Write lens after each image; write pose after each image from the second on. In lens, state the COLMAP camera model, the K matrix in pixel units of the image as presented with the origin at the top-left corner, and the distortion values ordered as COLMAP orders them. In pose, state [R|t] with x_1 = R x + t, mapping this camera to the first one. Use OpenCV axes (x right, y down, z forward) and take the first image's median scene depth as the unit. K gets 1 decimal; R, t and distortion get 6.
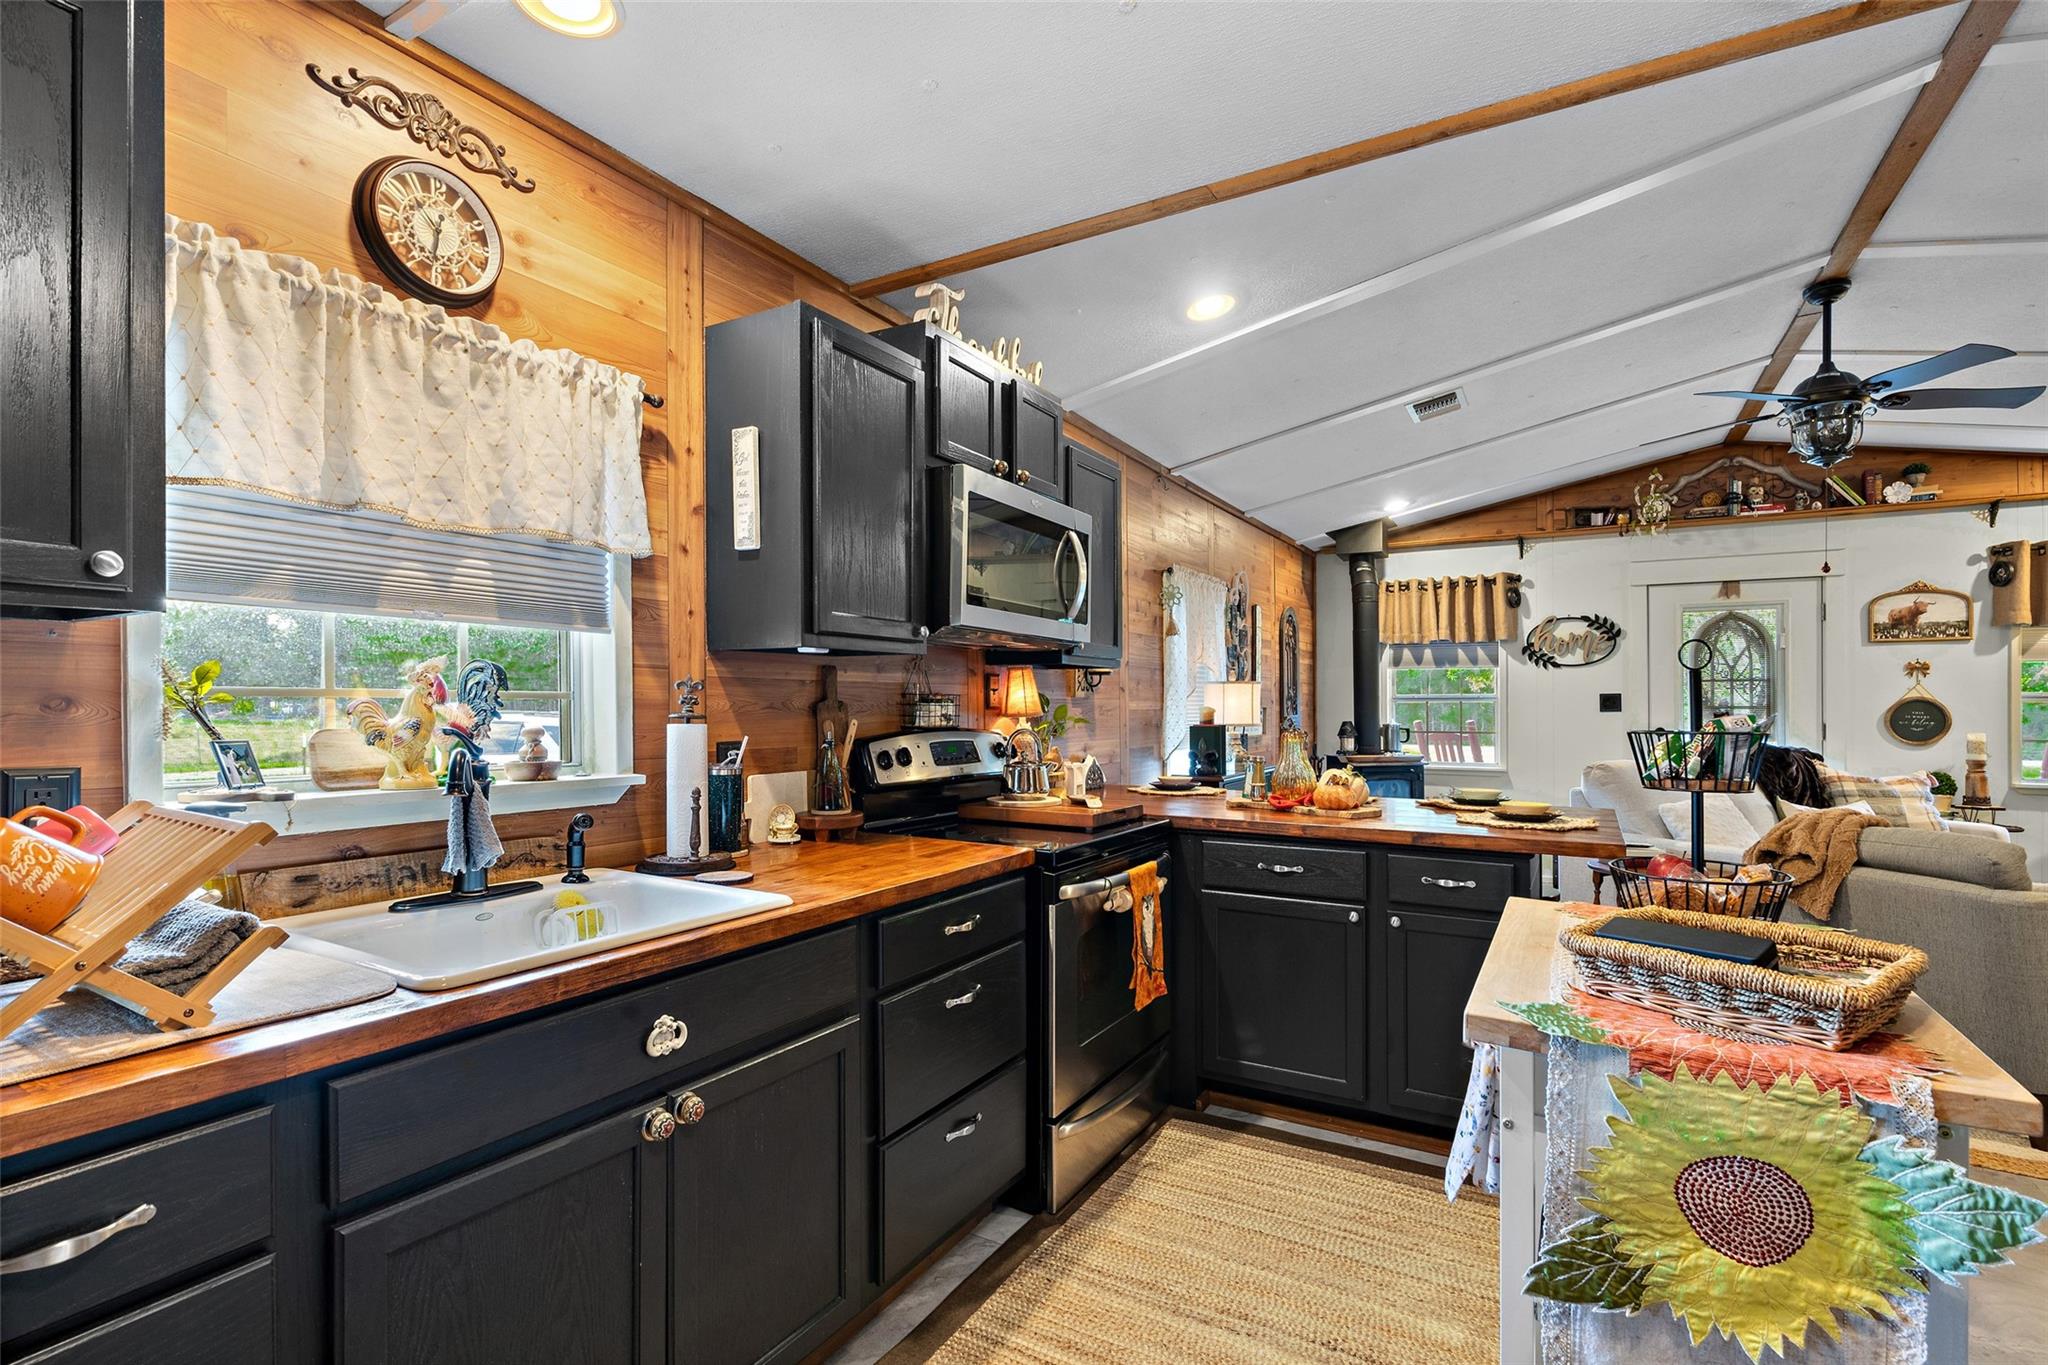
lens RADIAL K [[953.8, 0, 1033.7], [0, 953.8, 693.1], [0, 0, 1]] dist [-0.016509, 0.007583]
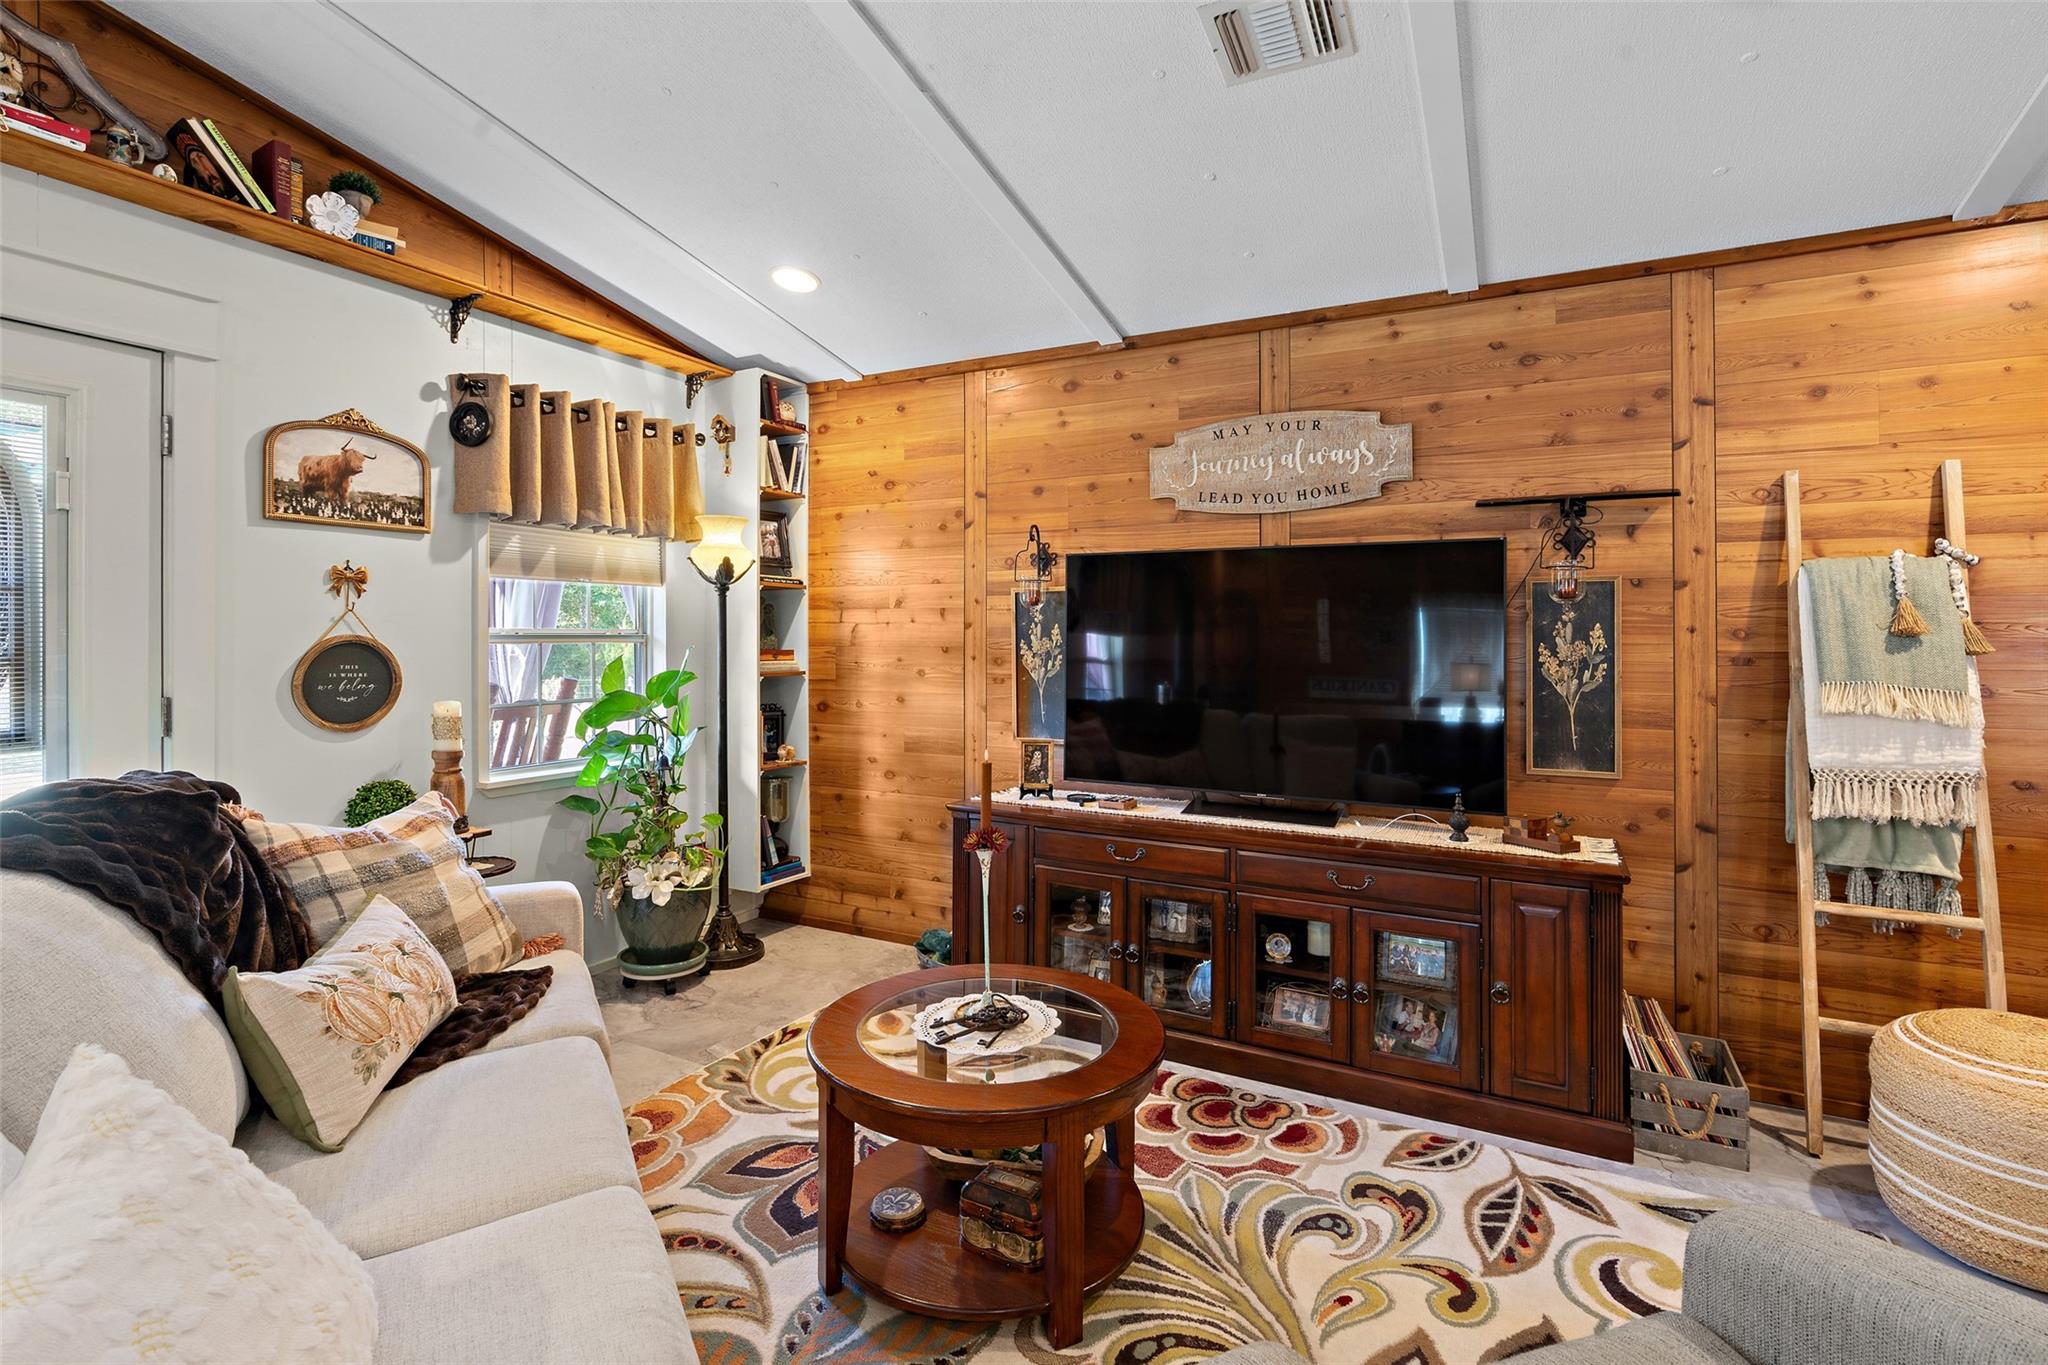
lens RADIAL K [[953.8, 0, 1024.4], [0, 953.8, 632.1], [0, 0, 1]] dist [-0.016509, 0.007583]
pose [[-0.056000, 0.003102, 0.998426, 0.406684], [-0.014448, 0.999888, -0.003917, -0.001090], [-0.998326, -0.014645, -0.055949, 0.666947]]
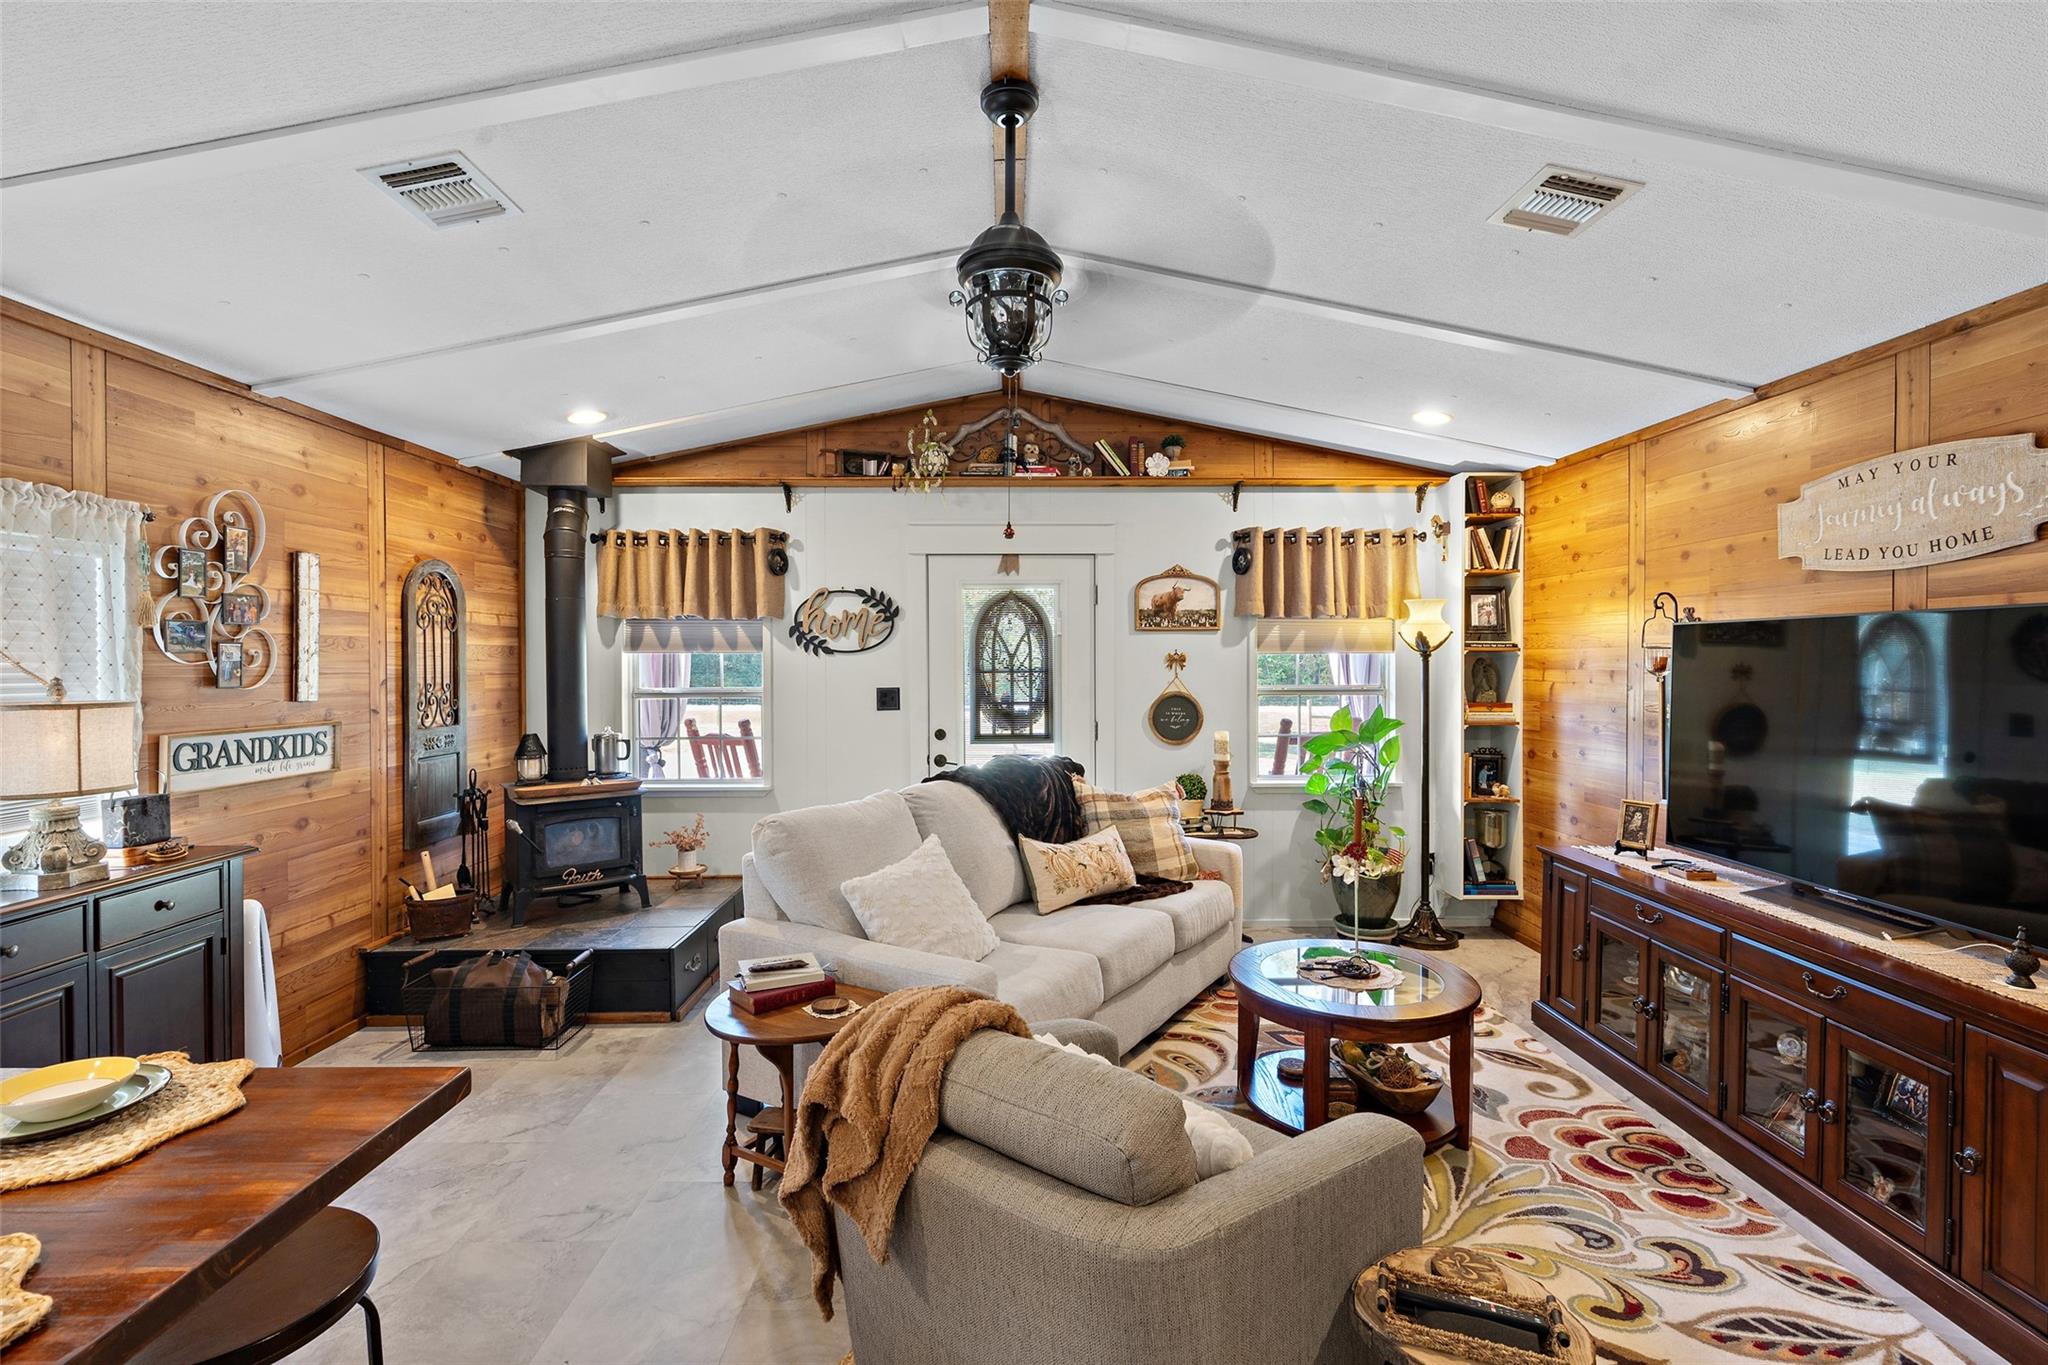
lens RADIAL K [[953.8, 0, 1020.7], [0, 953.8, 657.2], [0, 0, 1]] dist [-0.016509, 0.007583]
pose [[0.855983, -0.002927, 0.516996, 0.330280], [-0.001932, 0.999959, 0.008861, -0.037006], [-0.517000, -0.008584, 0.855942, 0.288073]]
